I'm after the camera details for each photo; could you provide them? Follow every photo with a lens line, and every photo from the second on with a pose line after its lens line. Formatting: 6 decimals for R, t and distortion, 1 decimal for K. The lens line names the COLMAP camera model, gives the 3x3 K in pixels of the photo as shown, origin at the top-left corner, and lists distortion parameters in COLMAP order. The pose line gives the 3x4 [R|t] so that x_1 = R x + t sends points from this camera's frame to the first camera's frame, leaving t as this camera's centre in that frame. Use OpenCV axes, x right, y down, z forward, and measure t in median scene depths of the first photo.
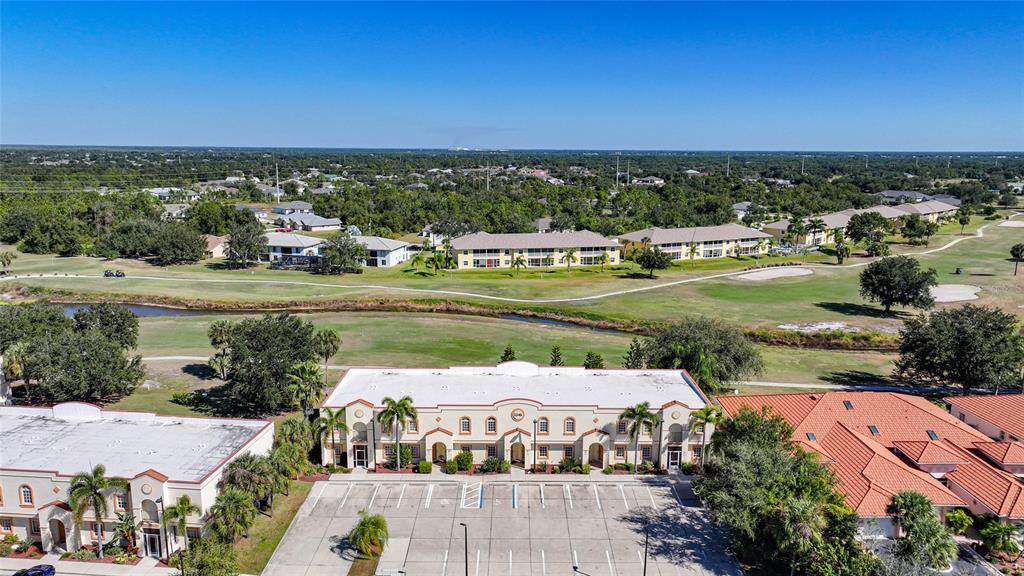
lens RADIAL K [[715.0, 0, 517.3], [0, 715.0, 285.8], [0, 0, 1]] dist [-0.010155, 0.025726]
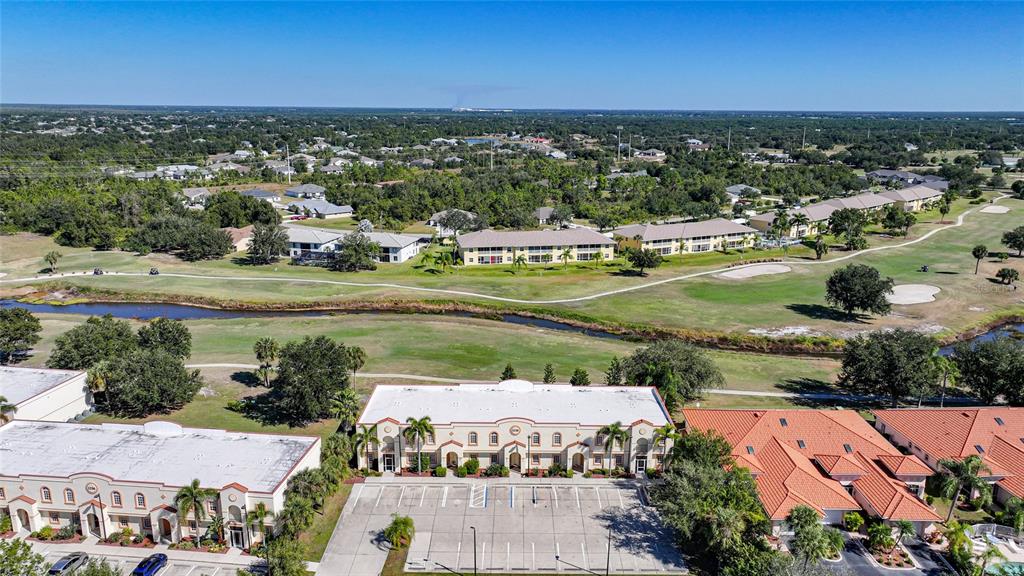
lens RADIAL K [[715.0, 0, 517.3], [0, 715.0, 285.8], [0, 0, 1]] dist [-0.010155, 0.025726]
pose [[0.999982, 0.002077, -0.005585, 0.005258], [-0.001765, 0.998466, 0.055344, -0.068619], [0.005692, -0.055333, 0.998452, -0.111620]]
